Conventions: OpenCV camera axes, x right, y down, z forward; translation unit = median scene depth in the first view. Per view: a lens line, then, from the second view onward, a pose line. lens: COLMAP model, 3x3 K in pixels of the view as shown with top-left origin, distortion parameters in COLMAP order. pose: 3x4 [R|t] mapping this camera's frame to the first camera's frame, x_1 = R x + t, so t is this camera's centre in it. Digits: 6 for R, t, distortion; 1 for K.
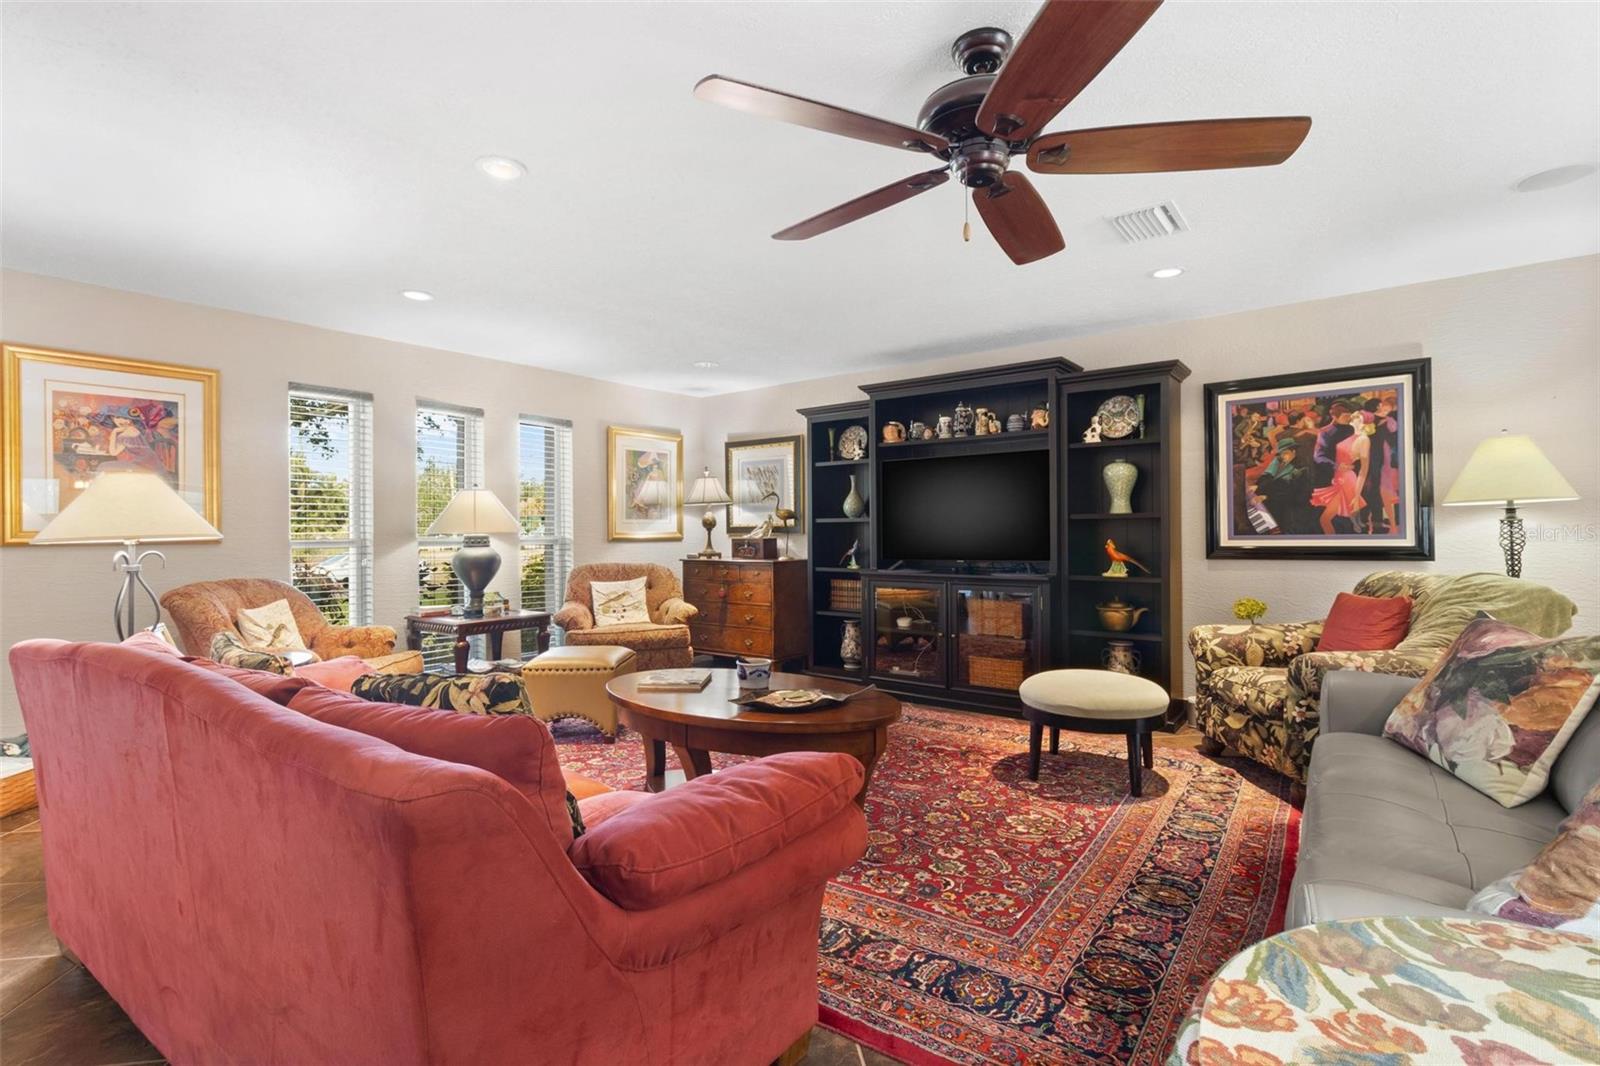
lens RADIAL K [[748.7, 0, 808.5], [0, 748.7, 534.5], [0, 0, 1]] dist [0.002110, 0.000259]
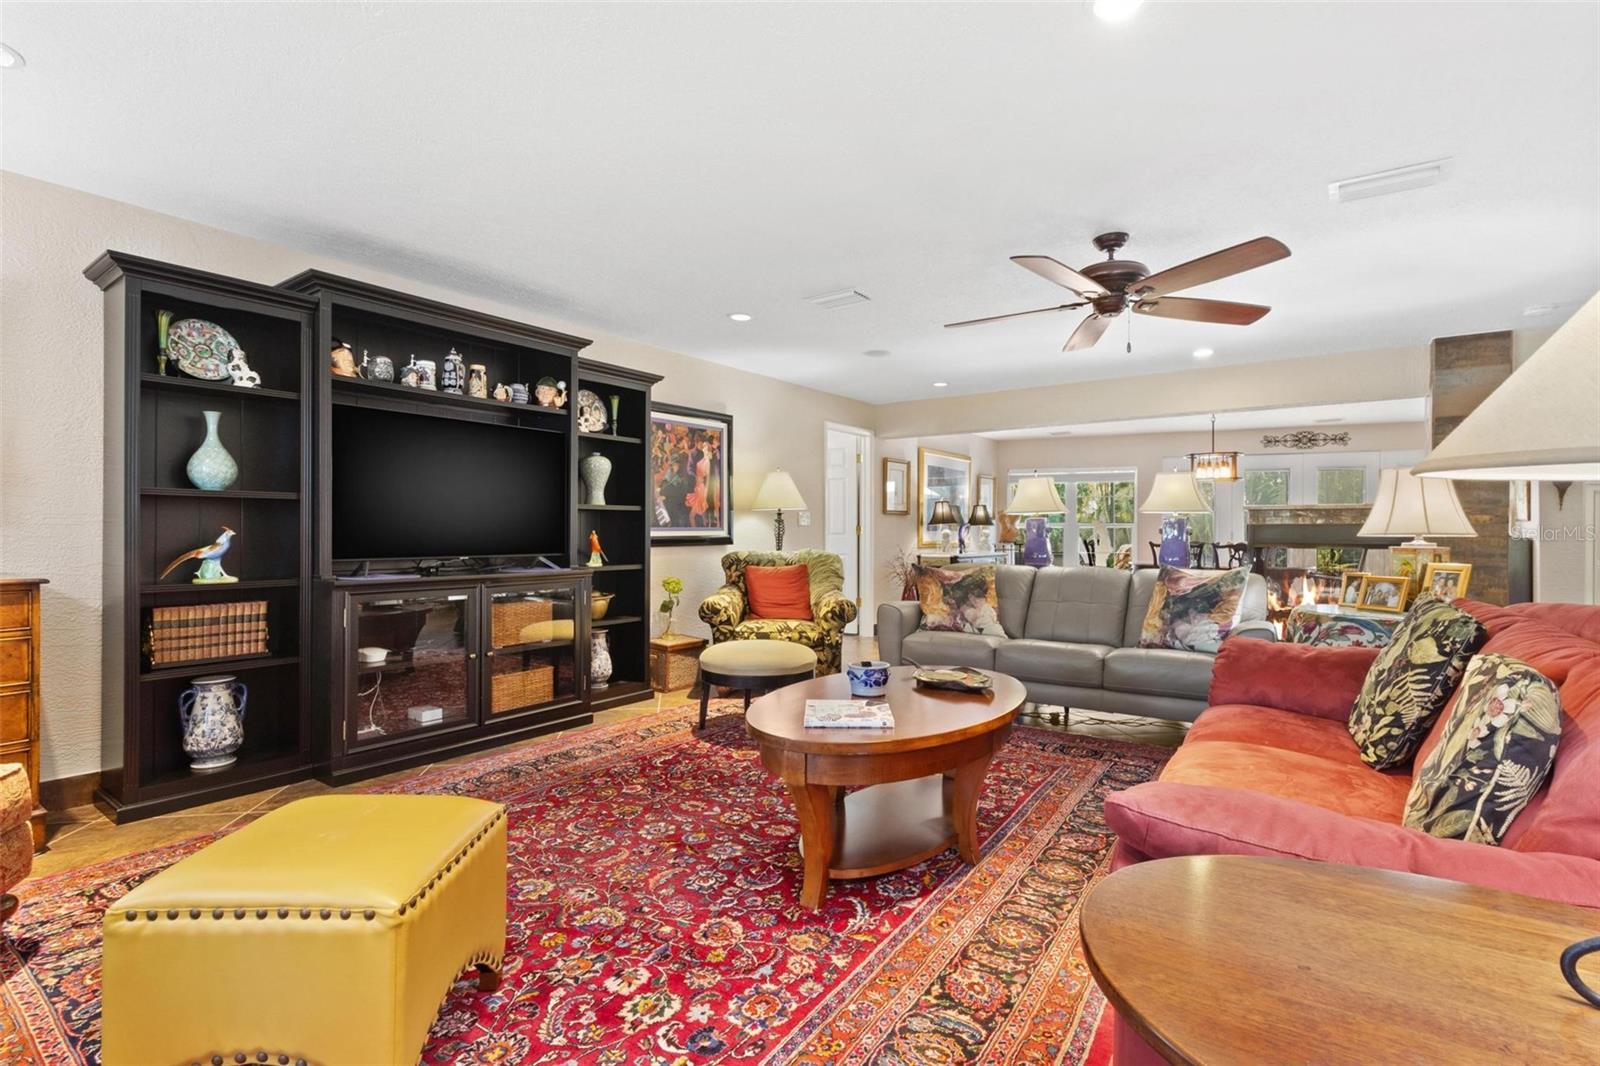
lens RADIAL K [[748.7, 0, 808.5], [0, 748.7, 534.5], [0, 0, 1]] dist [0.002110, 0.000259]
pose [[-0.022666, 0.002312, 0.999740, -0.739603], [0.000584, 0.999997, -0.002299, 0.017661], [-0.999743, 0.000532, -0.022668, 0.865193]]
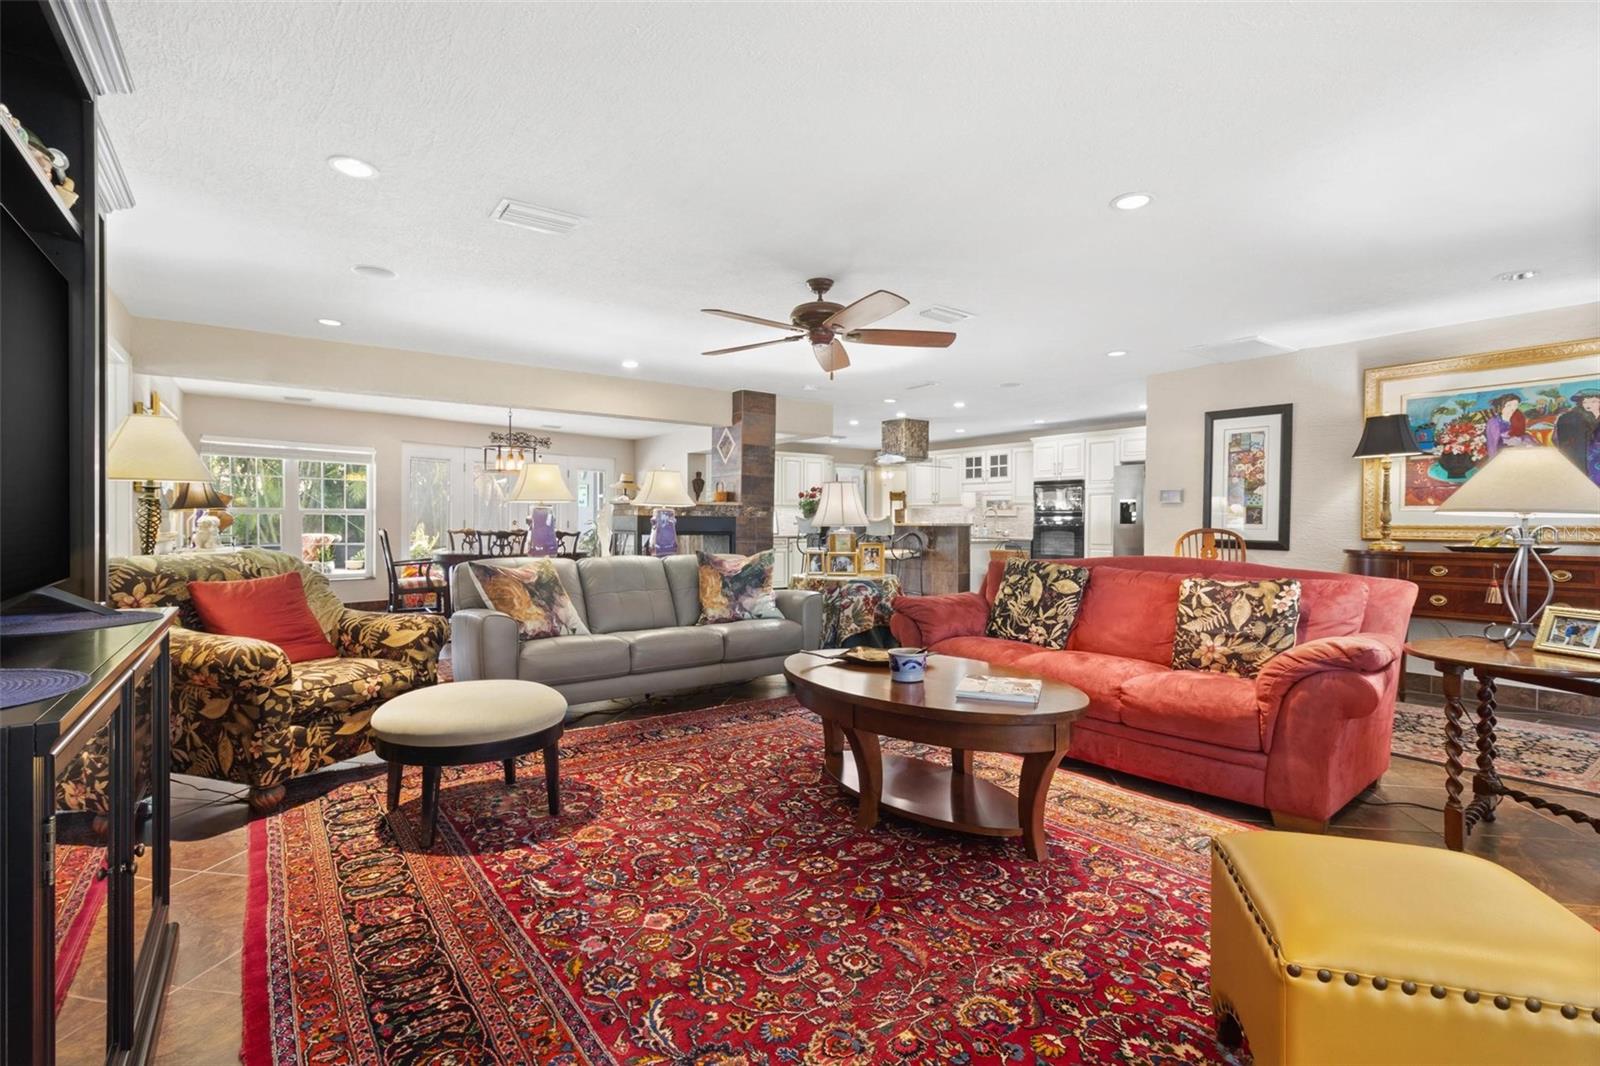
lens RADIAL K [[744.8, 0, 800.0], [0, 744.8, 533.0], [0, 0, 1]] dist [0.001820, 0.000169]
pose [[-0.952874, -0.004138, 0.303338, -0.176087], [0.000361, 0.999891, 0.014773, 0.009999], [-0.303366, 0.014187, -0.952768, 1.505466]]
